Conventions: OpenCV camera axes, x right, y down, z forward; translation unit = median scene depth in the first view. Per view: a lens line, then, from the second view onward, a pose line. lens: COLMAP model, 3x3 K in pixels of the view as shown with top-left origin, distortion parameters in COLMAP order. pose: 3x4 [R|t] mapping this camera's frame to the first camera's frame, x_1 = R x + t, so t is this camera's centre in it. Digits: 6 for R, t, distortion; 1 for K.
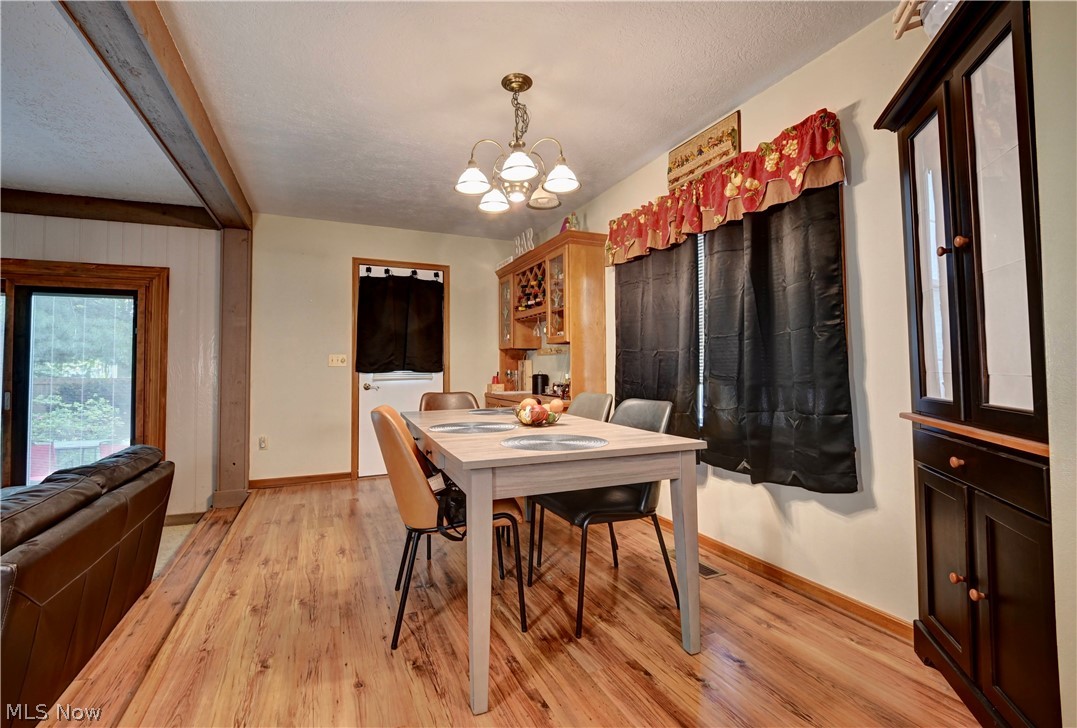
lens RADIAL K [[479.2, 0, 510.6], [0, 479.2, 341.7], [0, 0, 1]] dist [0.027997, -0.000306]
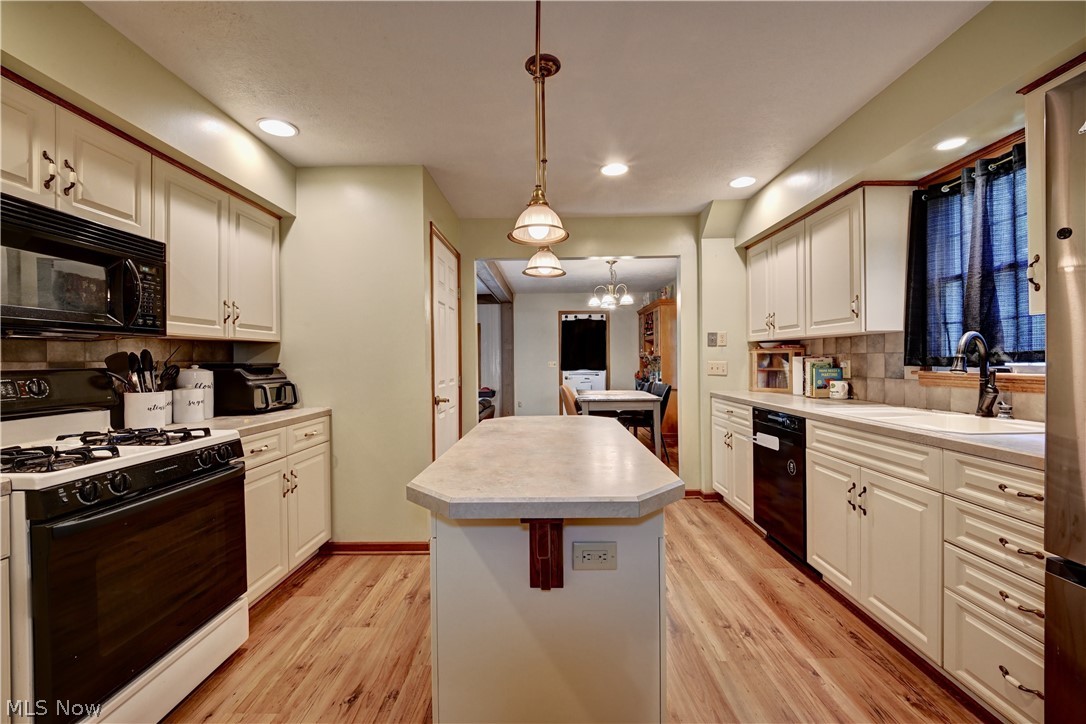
lens RADIAL K [[459.4, 0, 542.8], [0, 459.4, 363.4], [0, 0, 1]] dist [-0.004755, -0.004143]
pose [[0.925643, -0.001584, -0.378395, 0.355711], [0.026310, 0.997841, 0.060184, -0.088056], [0.377482, -0.065664, 0.923686, -0.846758]]
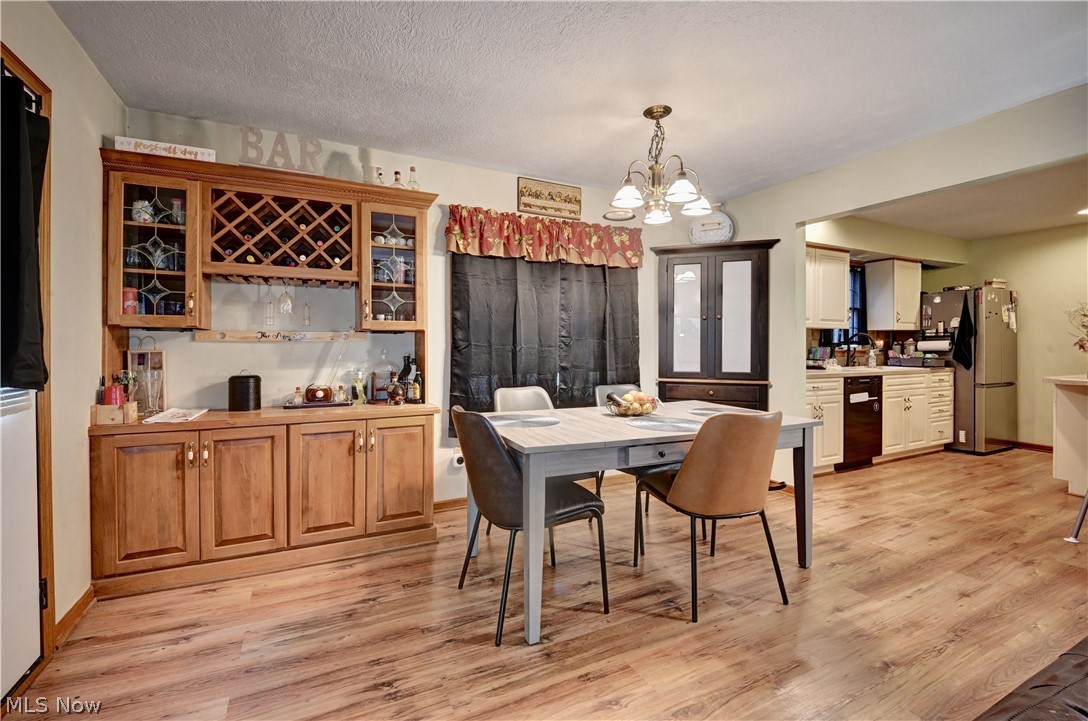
lens RADIAL K [[456.9, 0, 527.8], [0, 456.9, 346.7], [0, 0, 1]] dist [-0.007353, -0.000497]
pose [[-0.066707, 0.001490, 0.997771, -0.599215], [-0.057909, 0.998307, -0.005363, 0.018365], [-0.996091, -0.058138, -0.066508, 0.794125]]
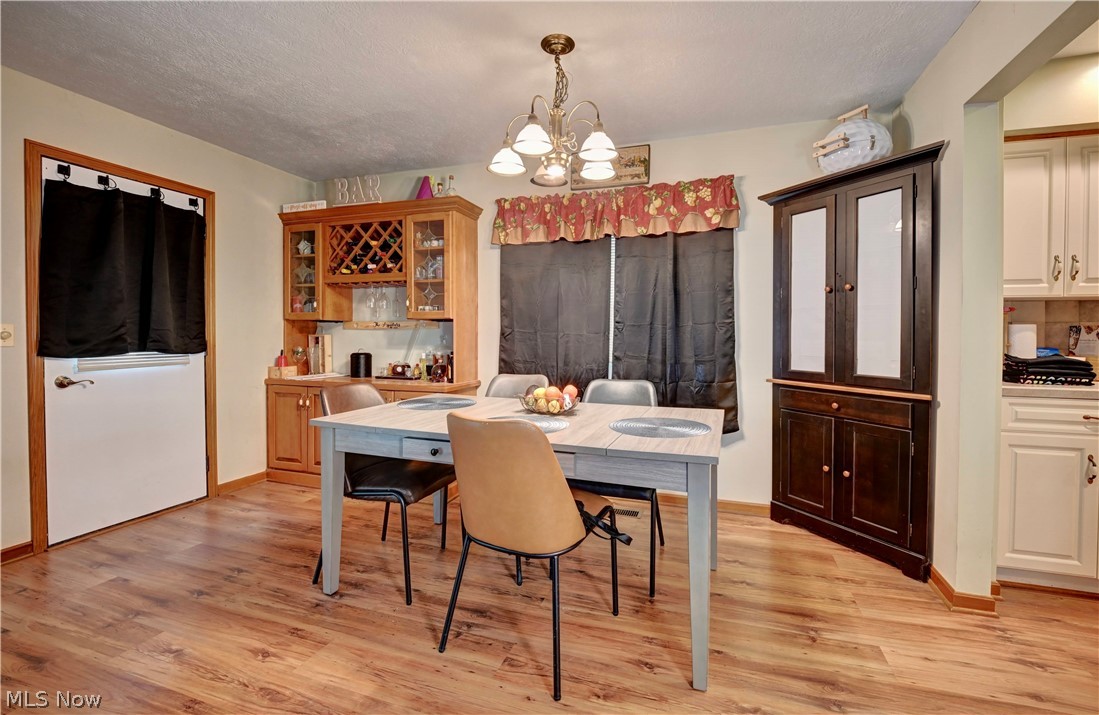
lens RADIAL K [[465.5, 0, 574.4], [0, 465.5, 338.8], [0, 0, 1]] dist [-0.008453, -0.002210]
pose [[0.629462, -0.001431, 0.777030, -0.383102], [-0.051678, 0.997707, 0.043701, -0.012146], [-0.775311, -0.067663, 0.627945, 0.235312]]
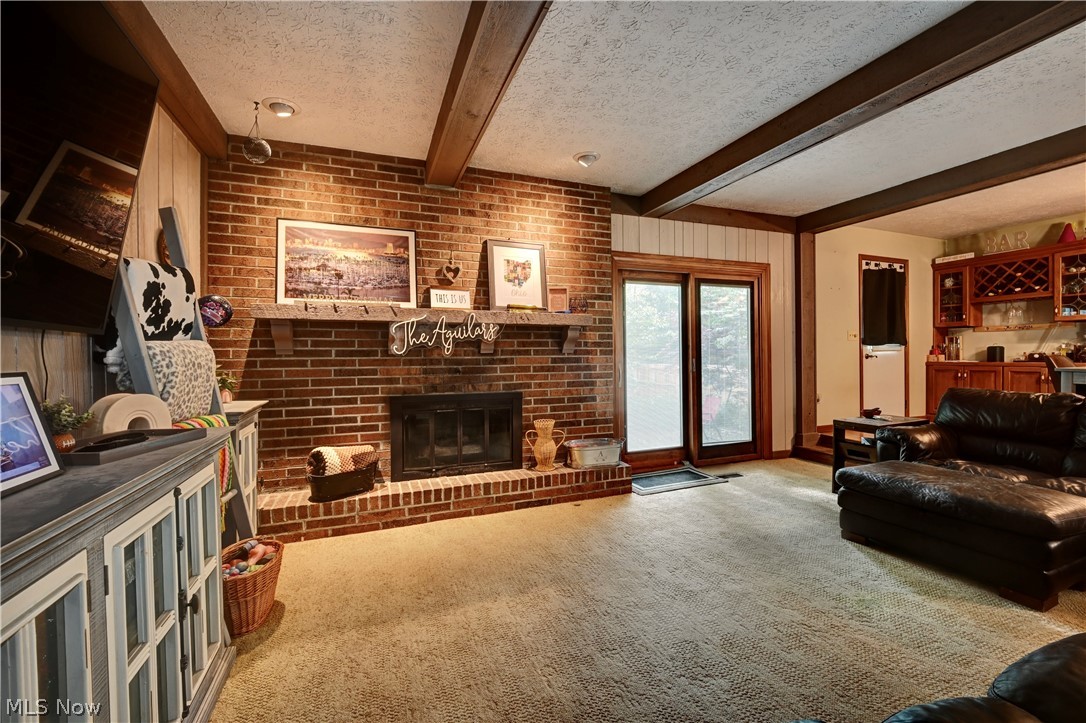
lens RADIAL K [[459.4, 0, 537.6], [0, 459.4, 362.4], [0, 0, 1]] dist [-0.004755, -0.004143]
pose [[0.999993, -0.003305, -0.001602, -1.336000], [0.003413, 0.997315, 0.073158, 0.020784], [0.001356, -0.073163, 0.997319, -0.254775]]
